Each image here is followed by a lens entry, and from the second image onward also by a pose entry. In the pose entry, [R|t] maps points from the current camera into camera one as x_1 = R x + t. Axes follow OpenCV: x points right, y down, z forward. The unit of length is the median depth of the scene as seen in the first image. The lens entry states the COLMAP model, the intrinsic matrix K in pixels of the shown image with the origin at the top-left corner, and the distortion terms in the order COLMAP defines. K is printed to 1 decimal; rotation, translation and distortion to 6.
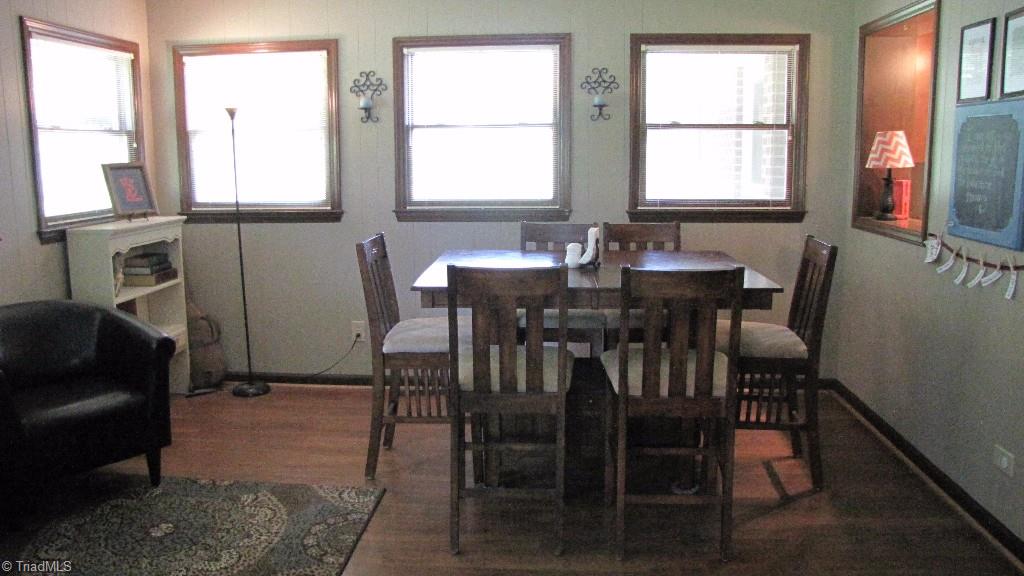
lens RADIAL K [[810.9, 0, 504.2], [0, 810.9, 283.8], [0, 0, 1]] dist [-0.178460, 0.162190]
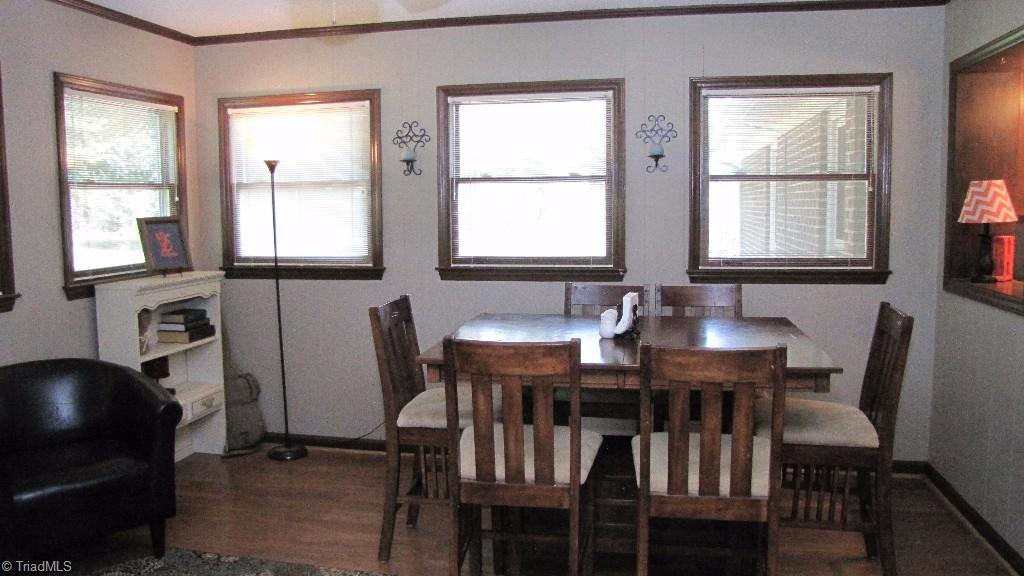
lens RADIAL K [[810.9, 0, 504.2], [0, 810.9, 283.8], [0, 0, 1]] dist [-0.178460, 0.162190]
pose [[0.991673, 0.008953, -0.128470, 0.066612], [-0.016722, 0.998087, -0.059527, -0.018518], [0.127691, 0.061179, 0.989925, 0.078506]]
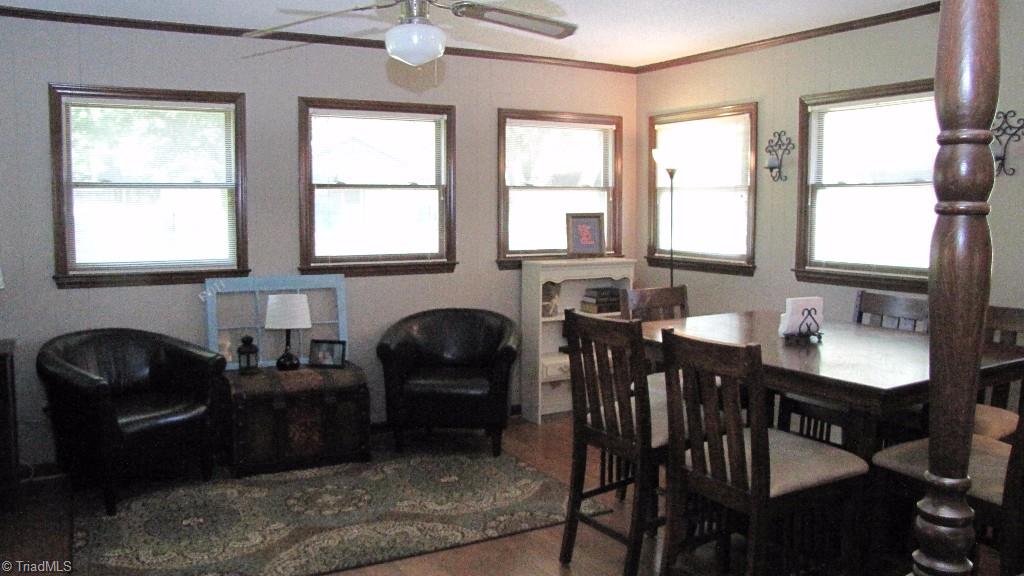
lens RADIAL K [[810.9, 0, 504.2], [0, 810.9, 283.8], [0, 0, 1]] dist [-0.178460, 0.162190]
pose [[0.563684, 0.084926, -0.821613, 0.493922], [-0.142220, 0.989824, 0.004741, -0.028449], [0.813654, 0.114177, 0.570026, 0.162185]]
